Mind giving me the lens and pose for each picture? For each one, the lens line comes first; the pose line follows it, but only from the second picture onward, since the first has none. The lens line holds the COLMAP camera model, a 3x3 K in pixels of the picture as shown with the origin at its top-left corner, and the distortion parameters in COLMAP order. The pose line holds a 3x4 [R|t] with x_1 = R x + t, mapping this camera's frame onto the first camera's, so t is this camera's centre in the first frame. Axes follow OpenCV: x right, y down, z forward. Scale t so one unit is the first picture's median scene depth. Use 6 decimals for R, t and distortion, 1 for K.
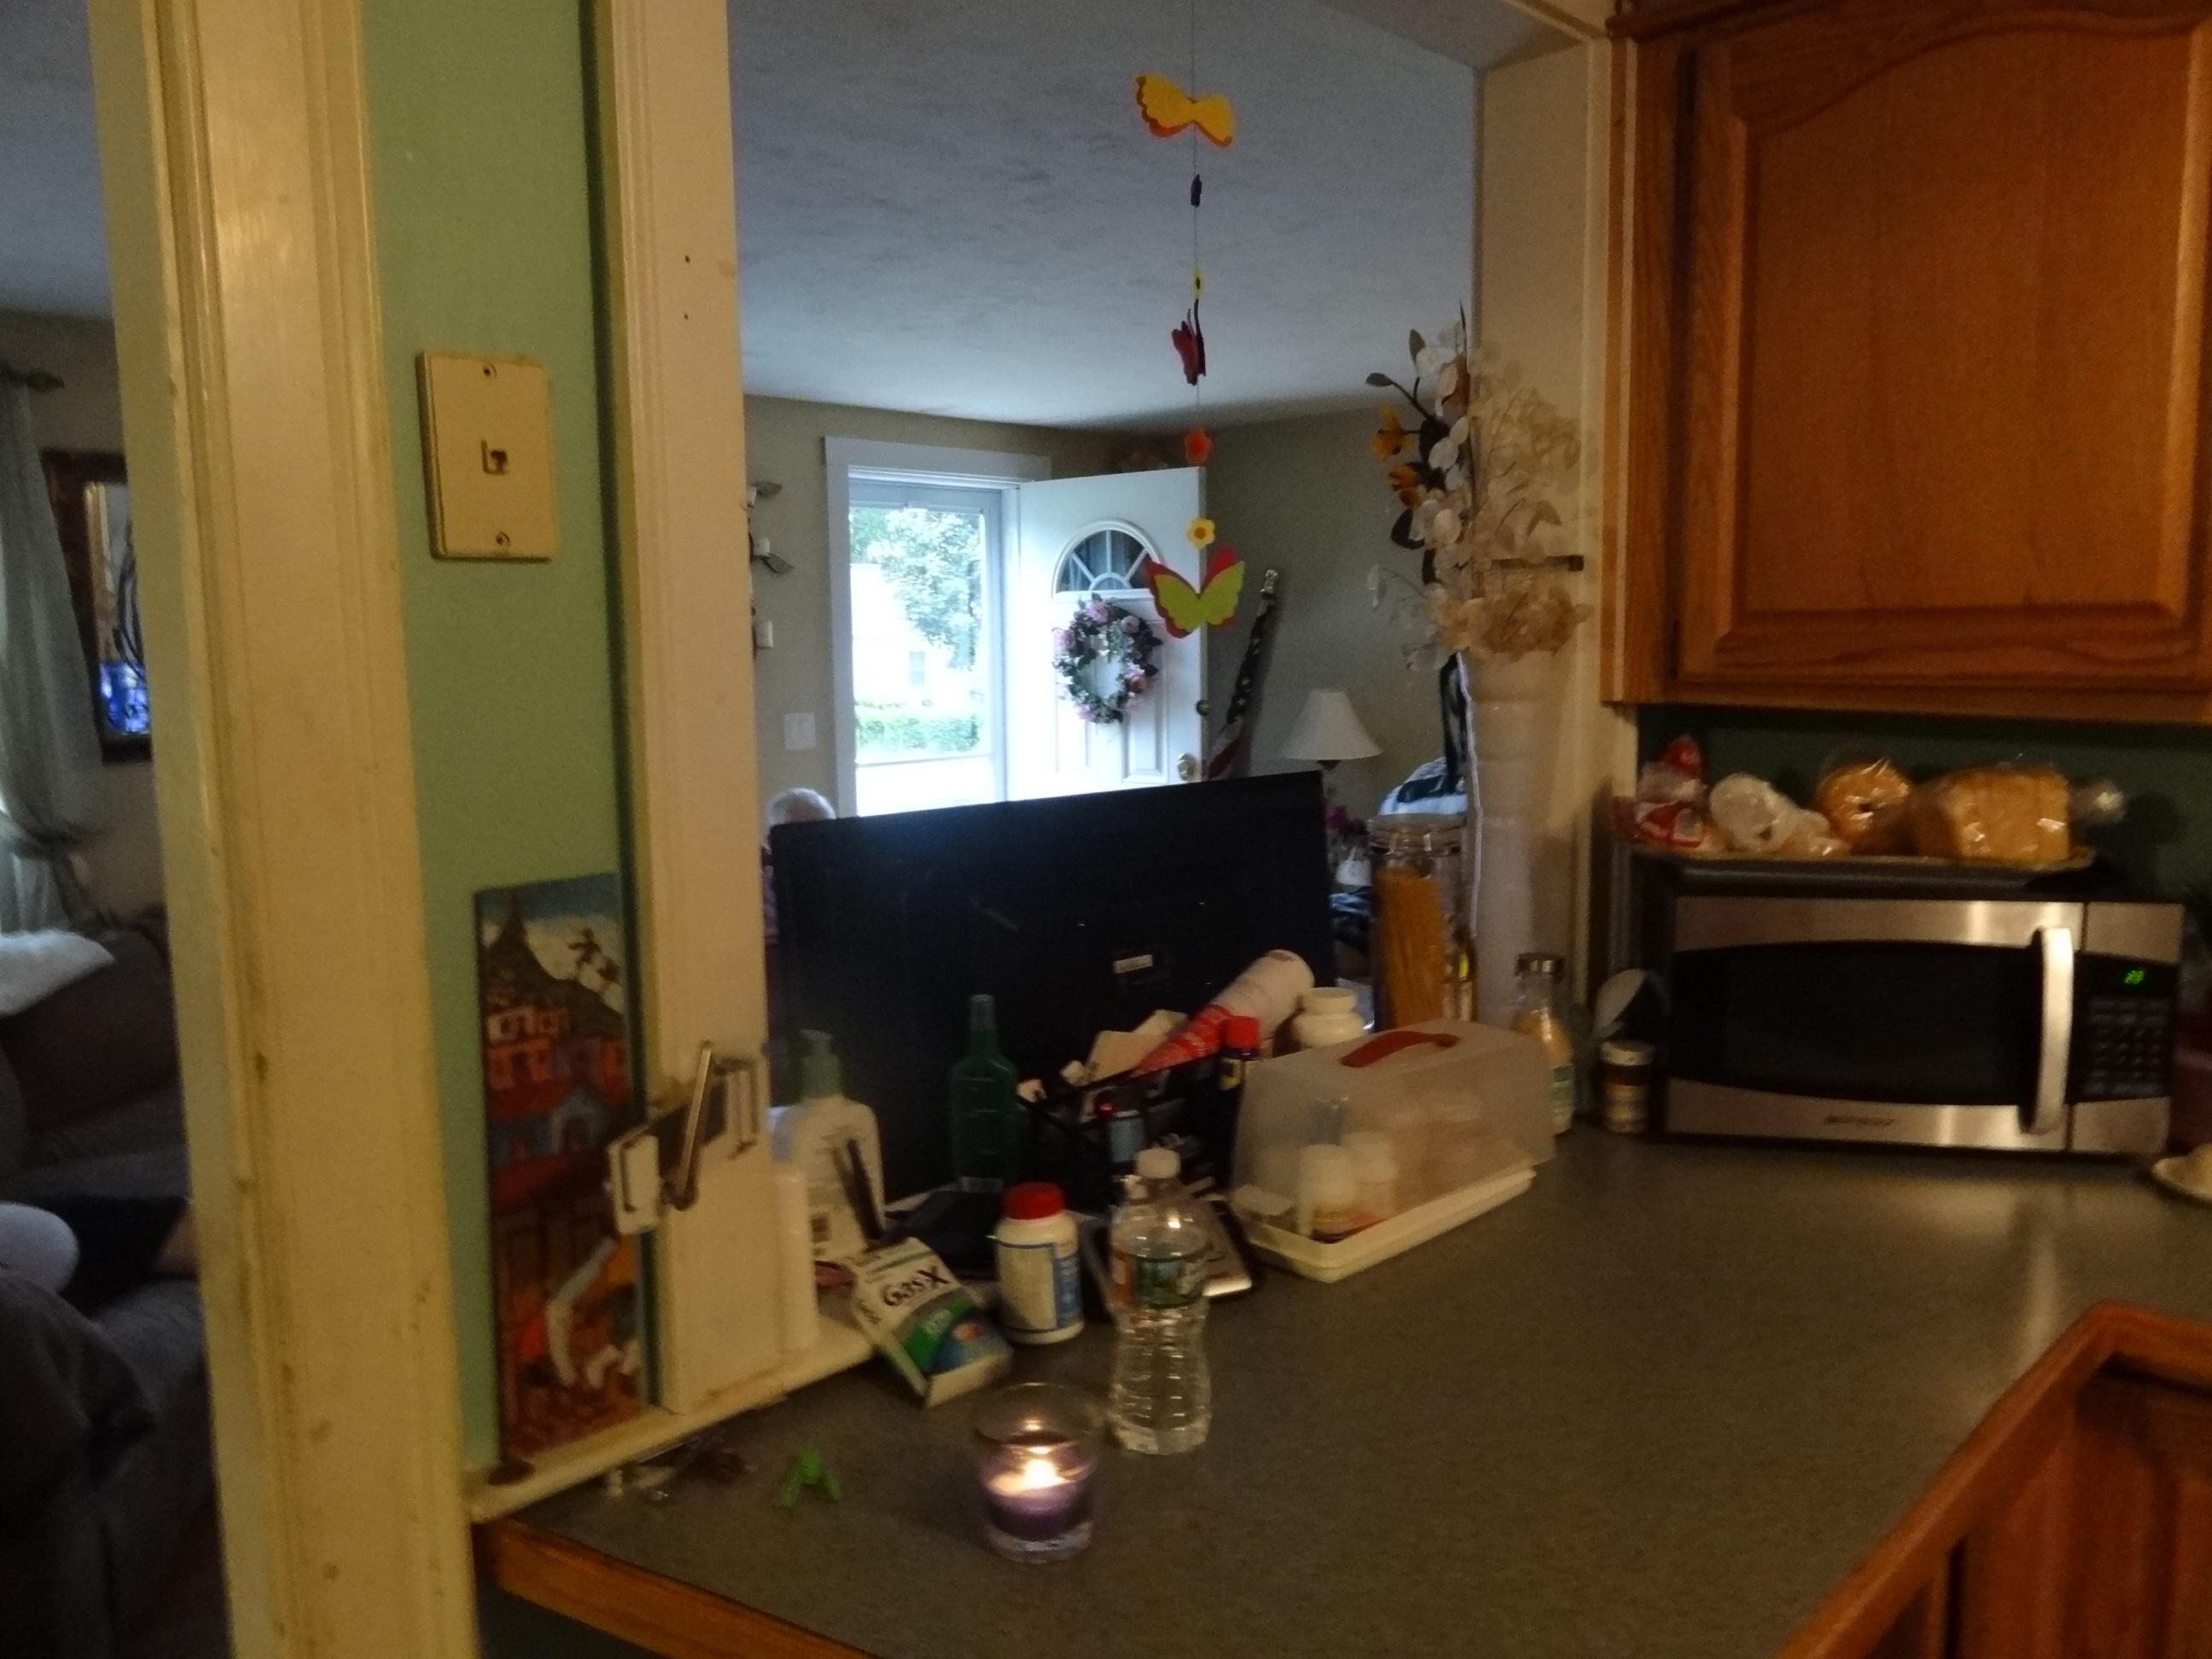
lens RADIAL K [[1570.7, 0, 1107.6], [0, 1570.7, 824.7], [0, 0, 1]] dist [0.003097, -0.000627]
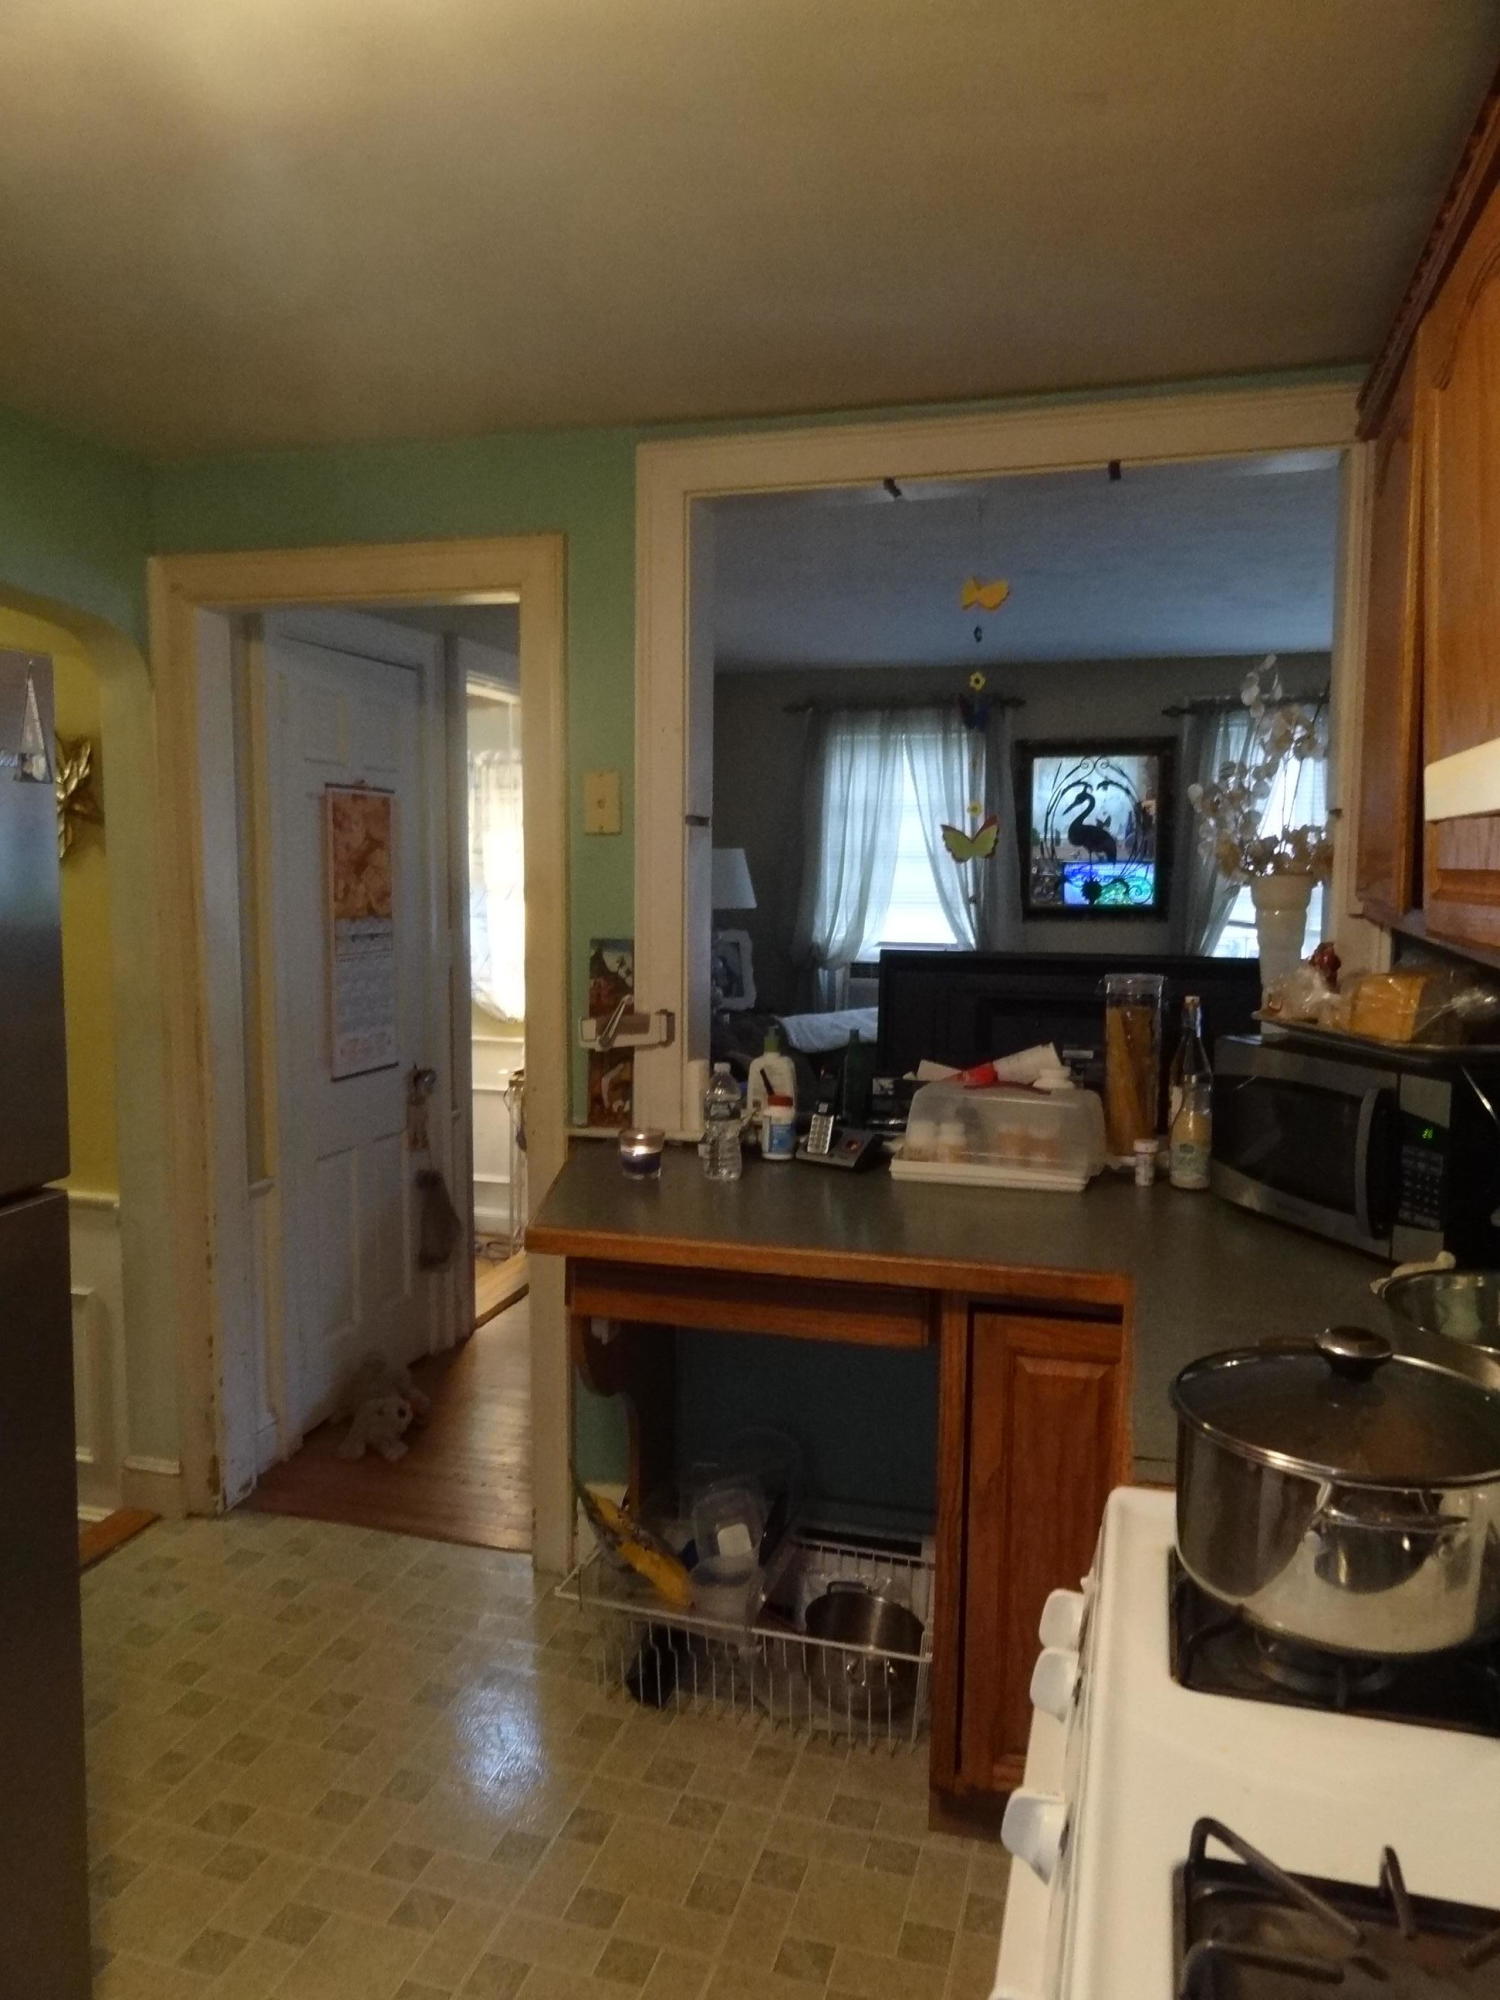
lens RADIAL K [[1420.2, 0, 740.0], [0, 1420.2, 1001.7], [0, 0, 1]] dist [0.003097, -0.000627]
pose [[0.483501, 0.104215, -0.869118, 2.079524], [-0.107778, 0.992420, 0.059042, -0.030068], [0.868683, 0.065125, 0.491068, -0.119625]]
